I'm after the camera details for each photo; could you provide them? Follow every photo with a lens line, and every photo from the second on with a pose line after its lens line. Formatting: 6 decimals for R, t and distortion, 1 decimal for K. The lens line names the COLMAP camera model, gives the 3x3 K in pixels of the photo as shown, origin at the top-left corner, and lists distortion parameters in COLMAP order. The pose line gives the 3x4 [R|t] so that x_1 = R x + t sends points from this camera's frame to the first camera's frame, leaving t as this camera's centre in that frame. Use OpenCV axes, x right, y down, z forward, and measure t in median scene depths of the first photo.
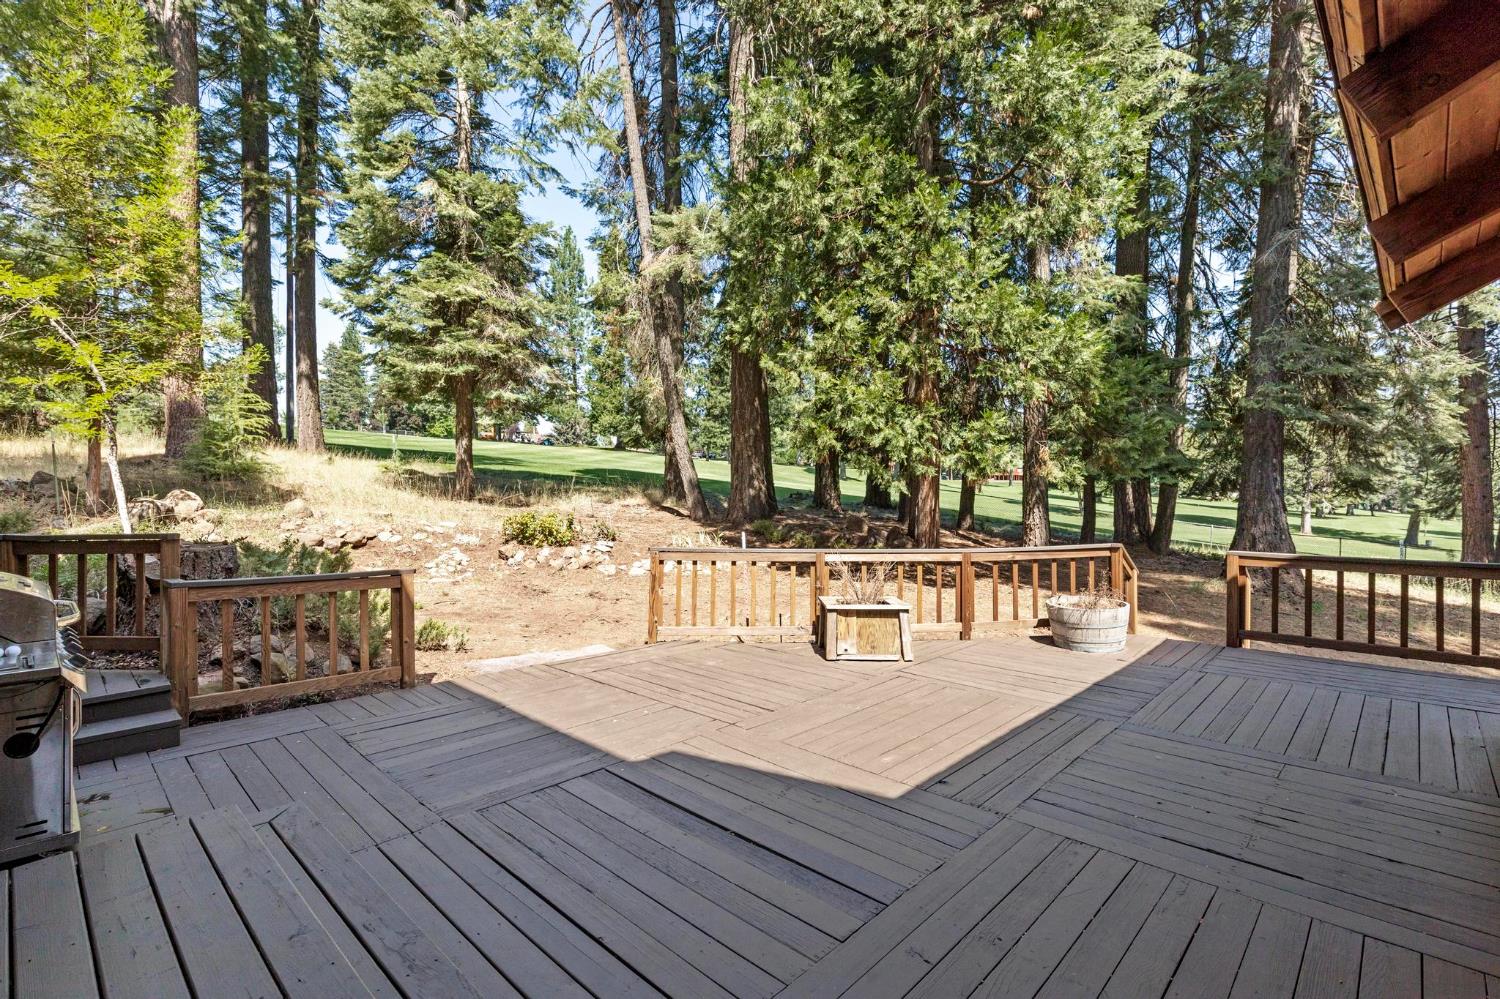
lens RADIAL K [[693.4, 0, 749.3], [0, 693.4, 498.1], [0, 0, 1]] dist [0.001434, 0.000490]
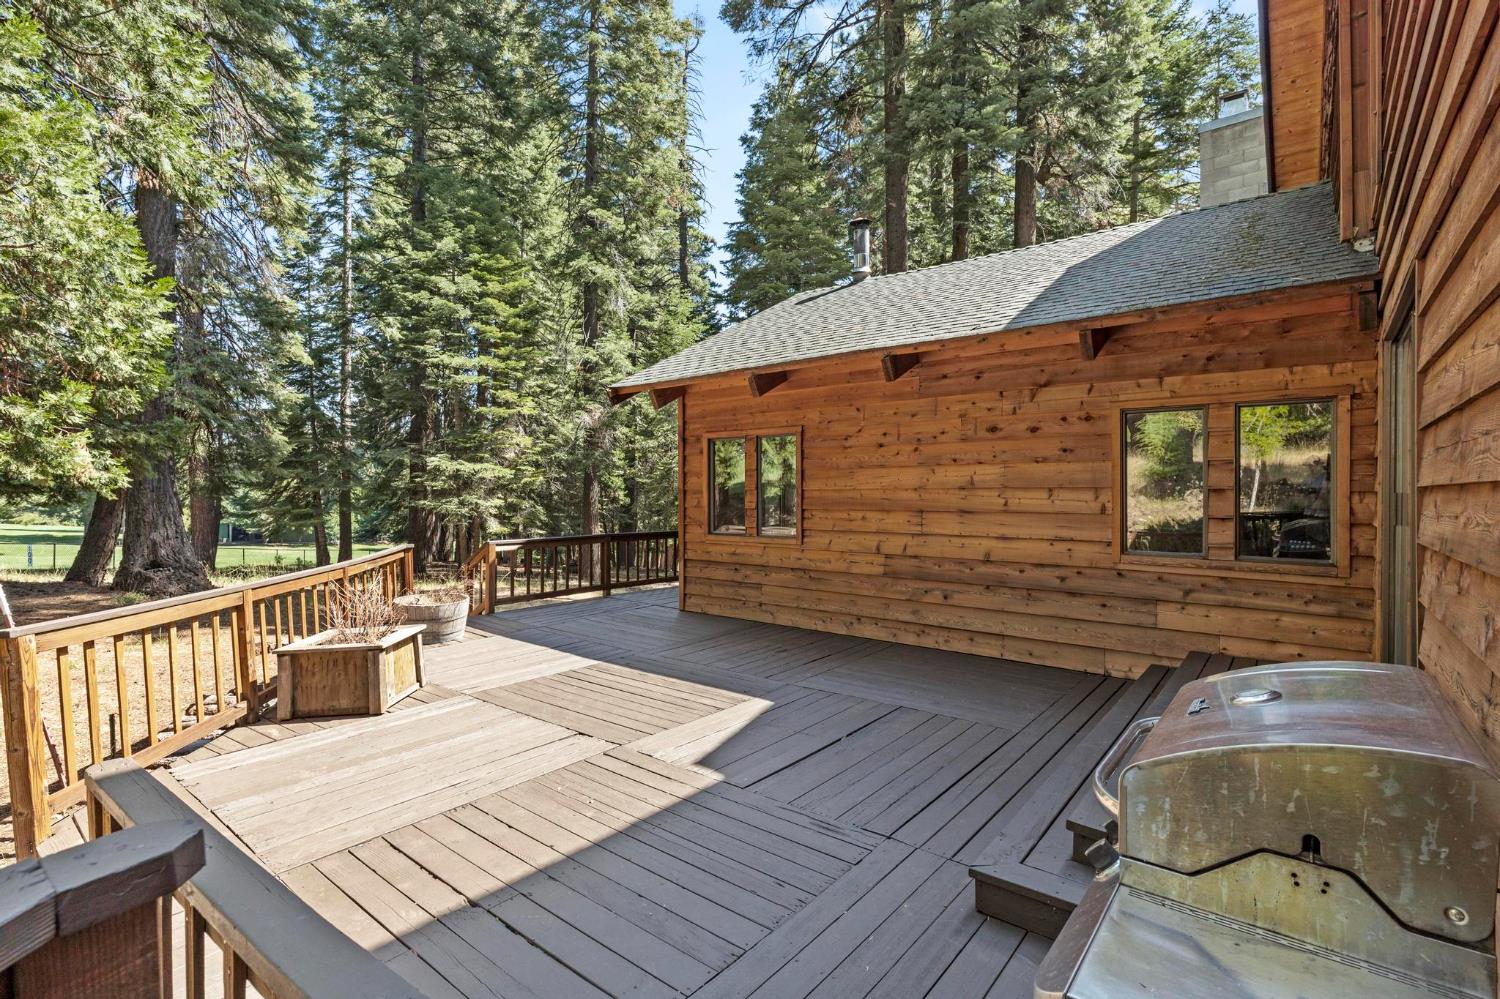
lens RADIAL K [[693.4, 0, 749.2], [0, 693.4, 498.0], [0, 0, 1]] dist [0.001434, 0.000490]
pose [[-0.082494, -0.008561, 0.996555, -1.124689], [0.005687, 0.999943, 0.009060, -0.028088], [-0.996575, 0.006415, -0.082440, 1.014746]]
